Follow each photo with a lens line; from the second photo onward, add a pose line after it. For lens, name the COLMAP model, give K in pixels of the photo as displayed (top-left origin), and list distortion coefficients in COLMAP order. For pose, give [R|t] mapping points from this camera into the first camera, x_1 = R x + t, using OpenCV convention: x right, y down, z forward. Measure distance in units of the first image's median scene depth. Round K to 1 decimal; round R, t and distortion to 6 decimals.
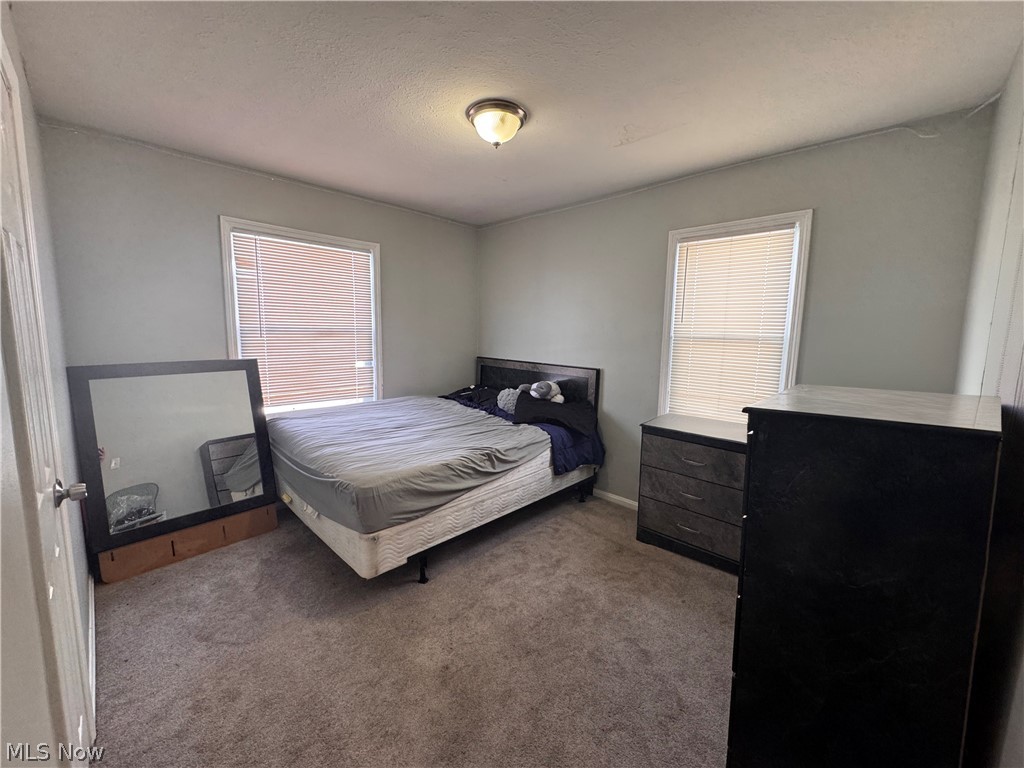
lens RADIAL K [[407.7, 0, 512.4], [0, 407.7, 380.4], [0, 0, 1]] dist [-0.005667, 0.000489]
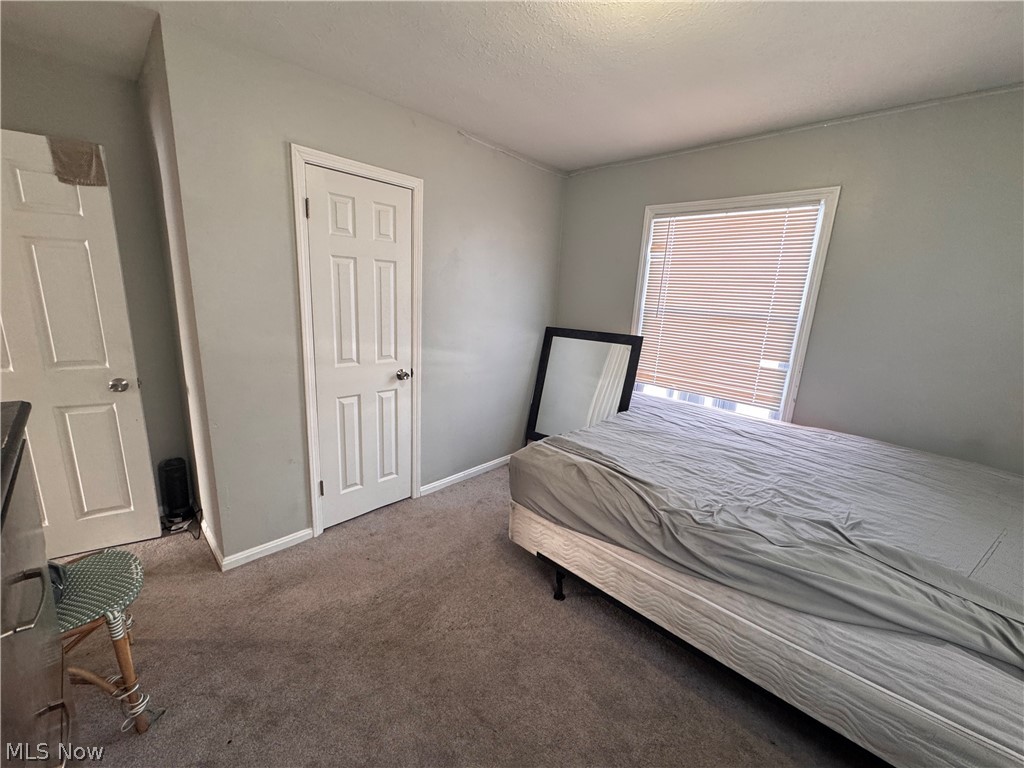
lens RADIAL K [[407.7, 0, 511.1], [0, 407.7, 386.2], [0, 0, 1]] dist [-0.005667, 0.000489]
pose [[-0.002339, 0.205594, -0.978635, 0.464132], [-0.169909, 0.964326, 0.202994, -0.091166], [0.985457, 0.166754, 0.032677, 0.666405]]
